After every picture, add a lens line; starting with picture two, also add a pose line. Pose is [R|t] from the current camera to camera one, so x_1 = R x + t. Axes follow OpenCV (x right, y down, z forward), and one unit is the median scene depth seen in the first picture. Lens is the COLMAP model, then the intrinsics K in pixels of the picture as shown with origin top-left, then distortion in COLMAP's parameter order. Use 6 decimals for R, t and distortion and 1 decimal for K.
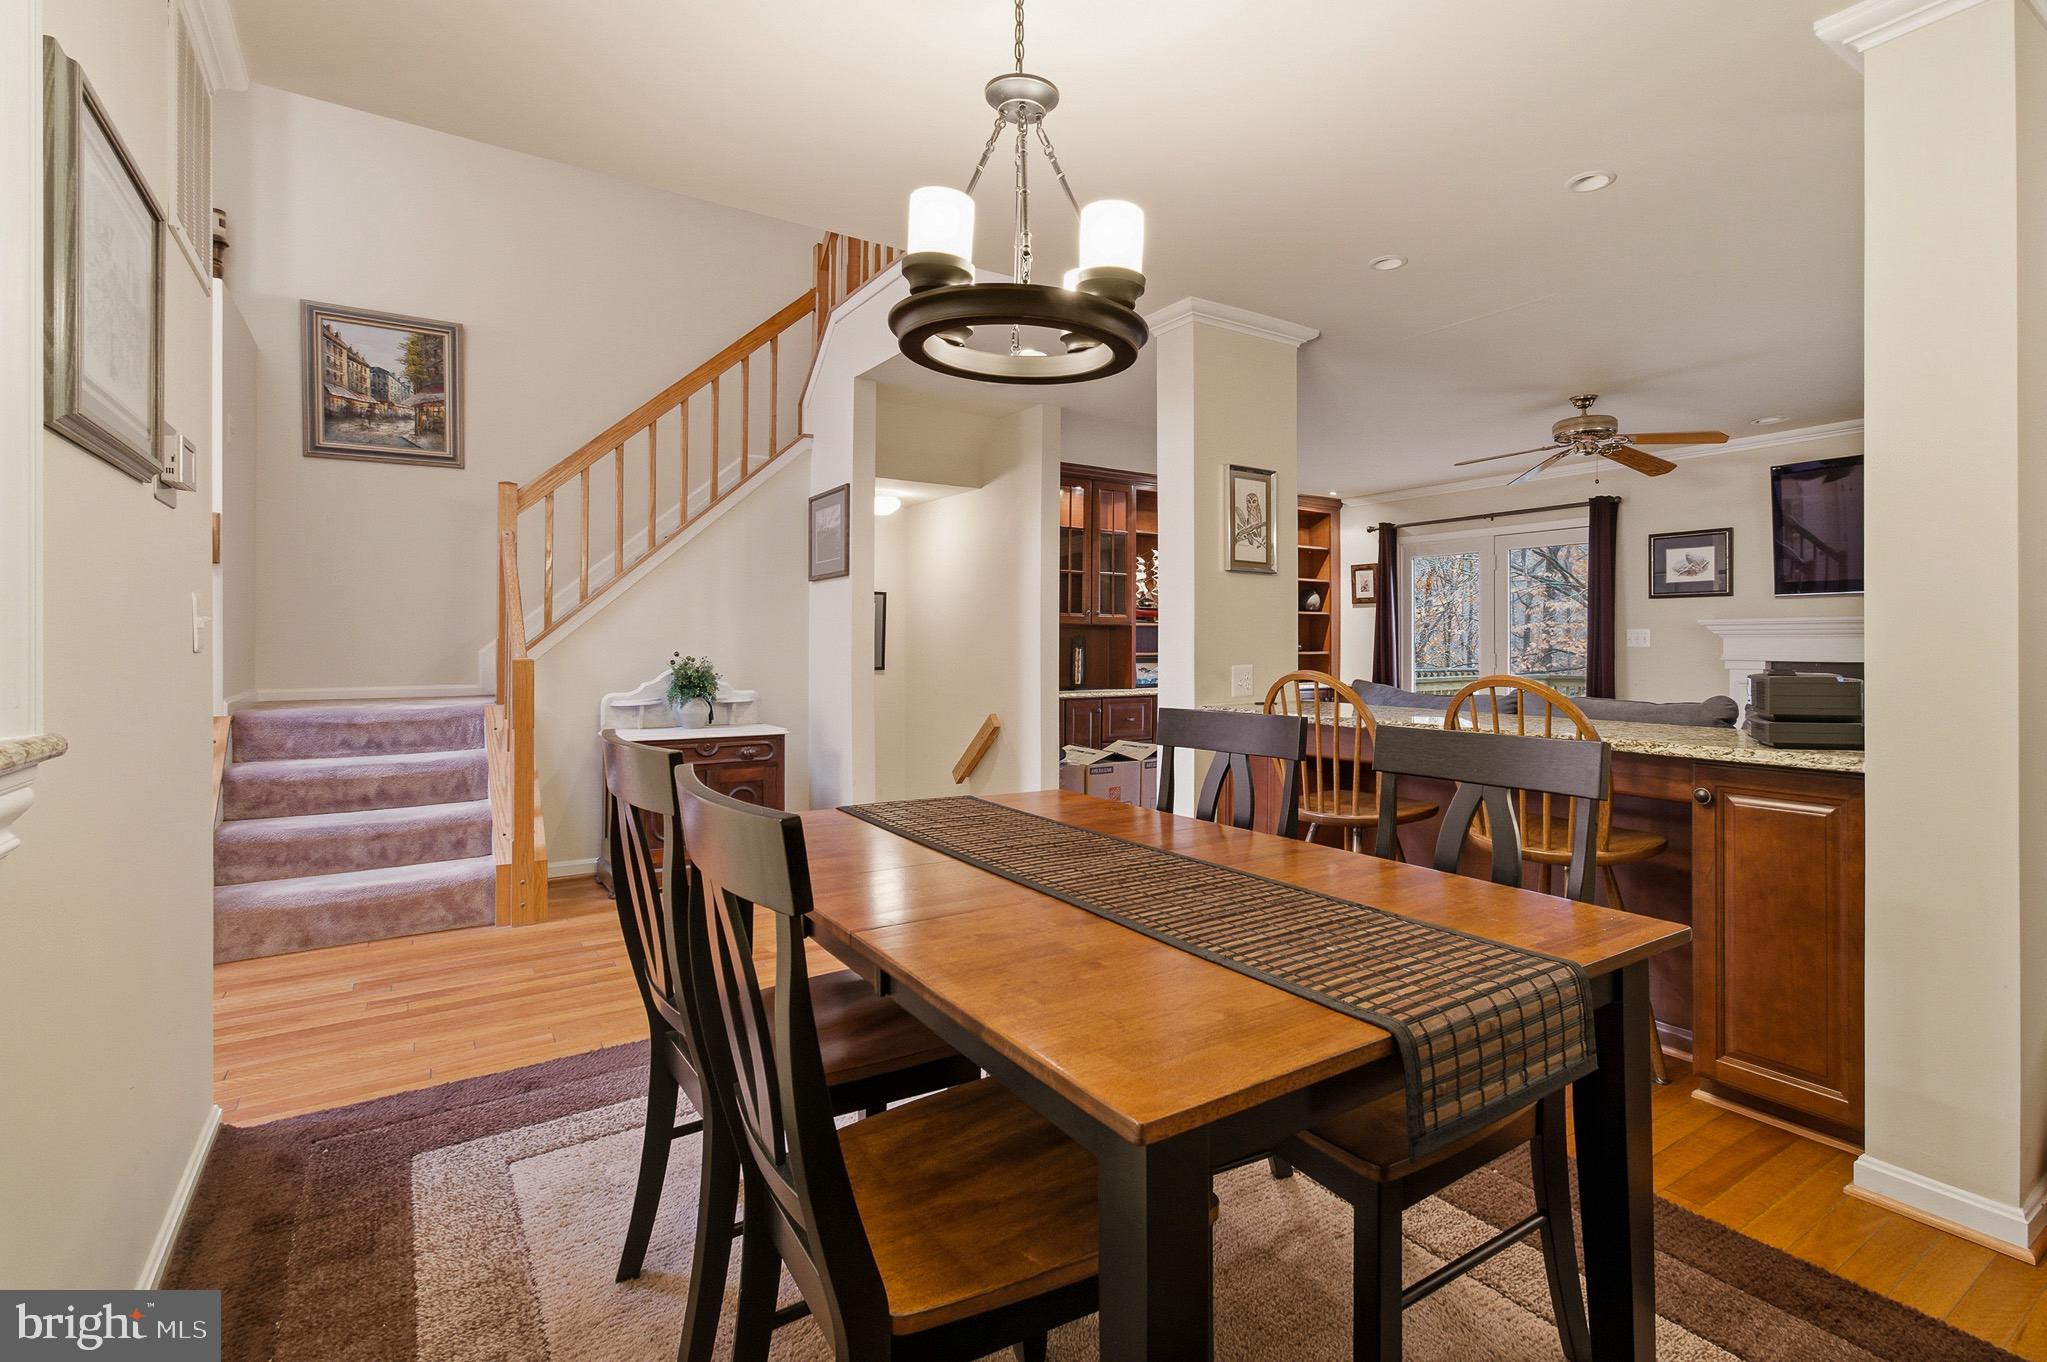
lens RADIAL K [[969.2, 0, 1099.4], [0, 969.2, 655.1], [0, 0, 1]] dist [-0.007678, 0.002589]
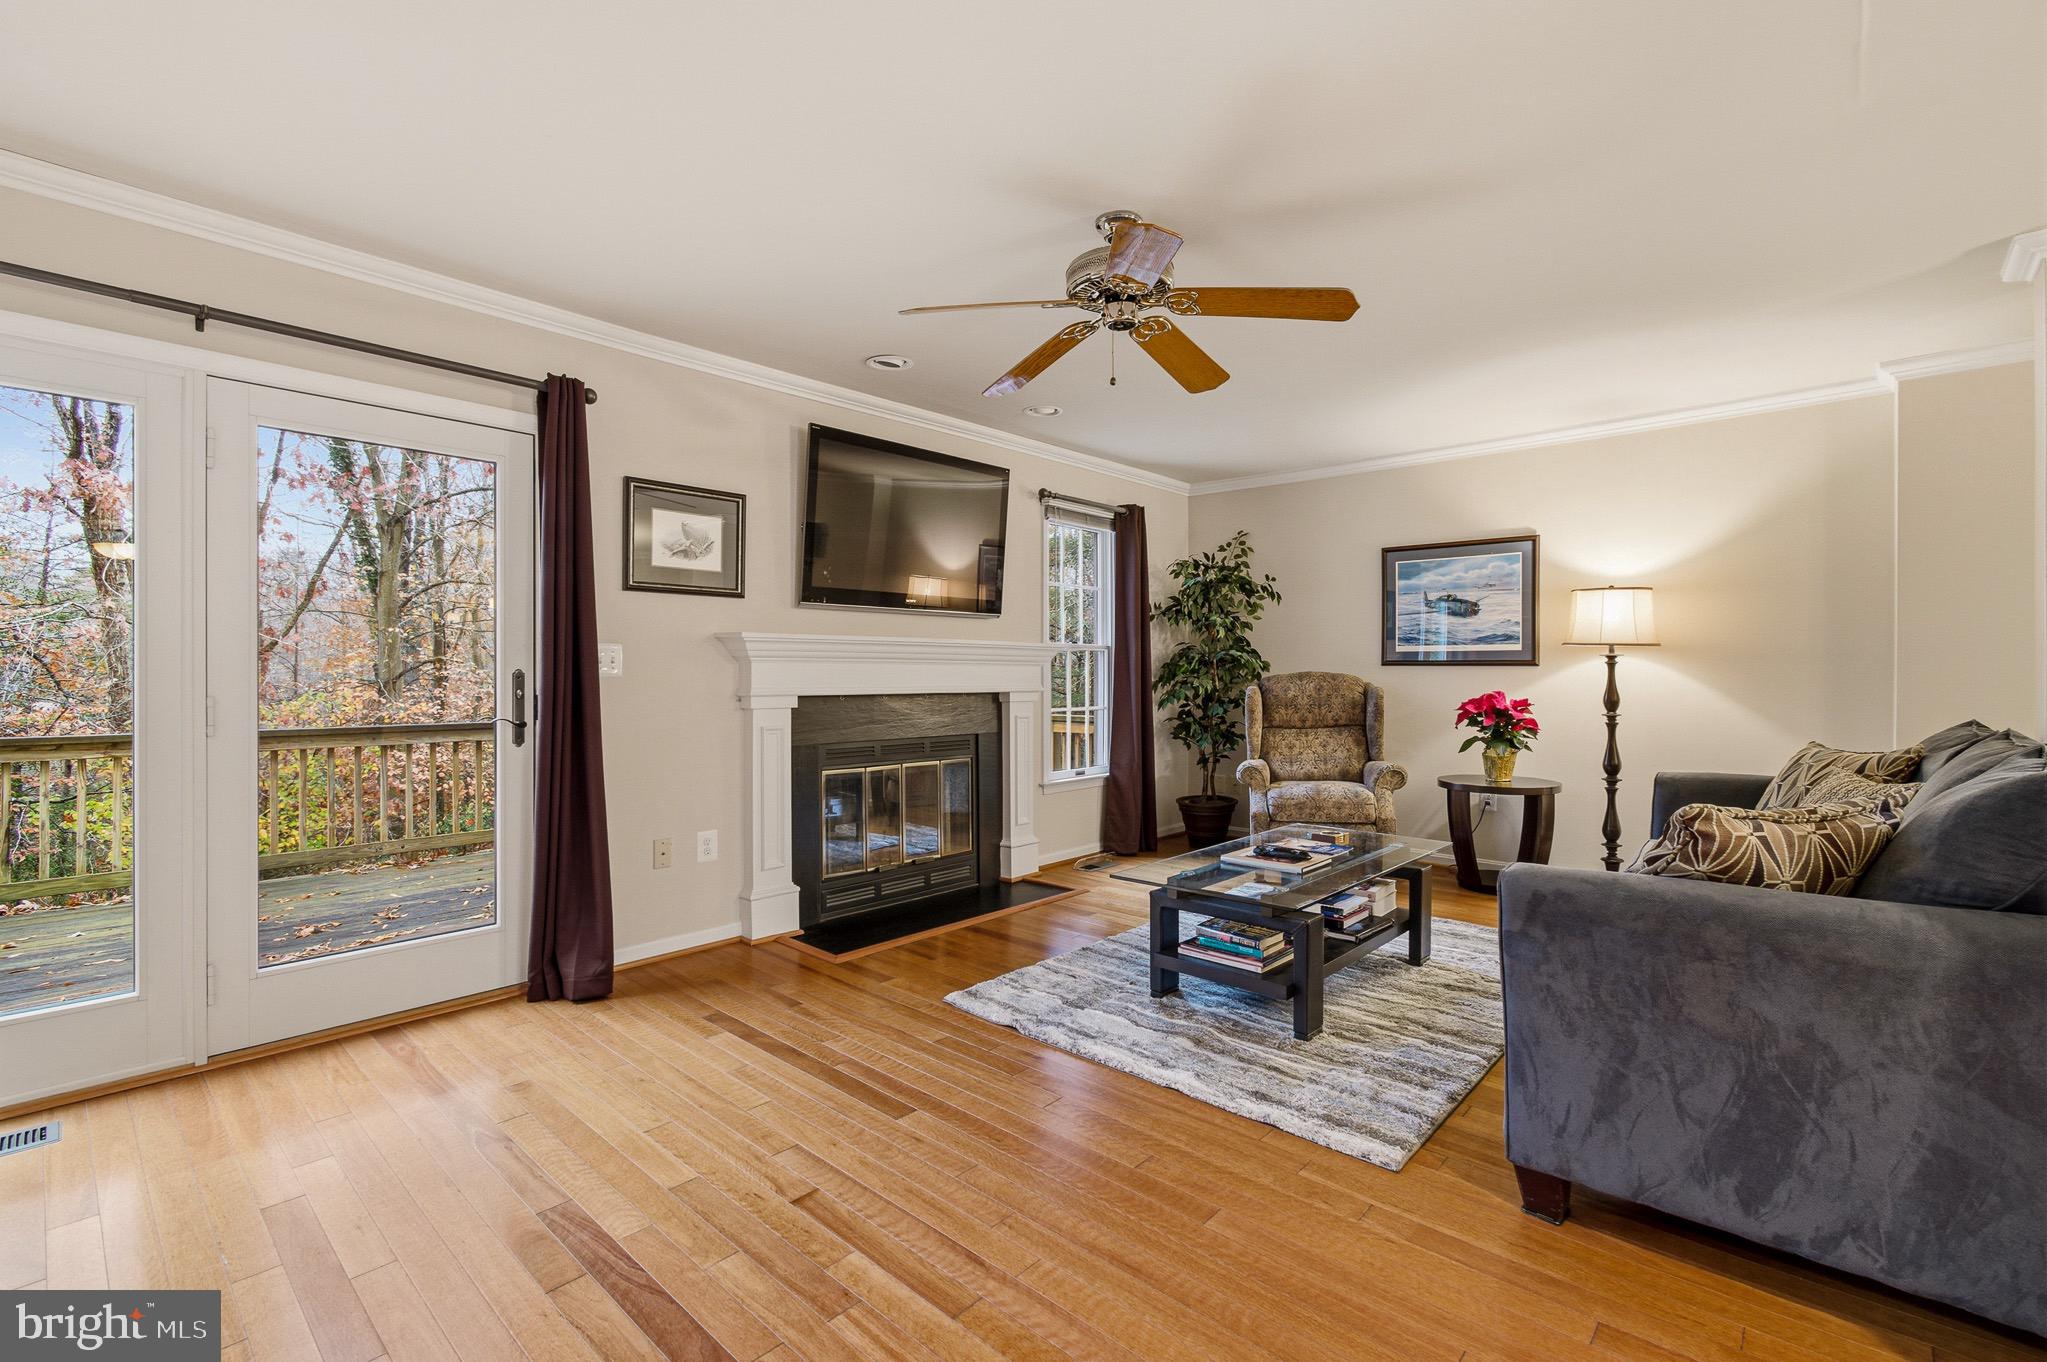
lens RADIAL K [[918.9, 0, 1041.3], [0, 918.9, 671.5], [0, 0, 1]] dist [-0.012936, 0.010632]
pose [[-0.225442, -0.000292, 0.974256, 0.002060], [0.011382, 0.999931, 0.002933, -0.013868], [-0.974190, 0.011751, -0.225424, 1.148447]]
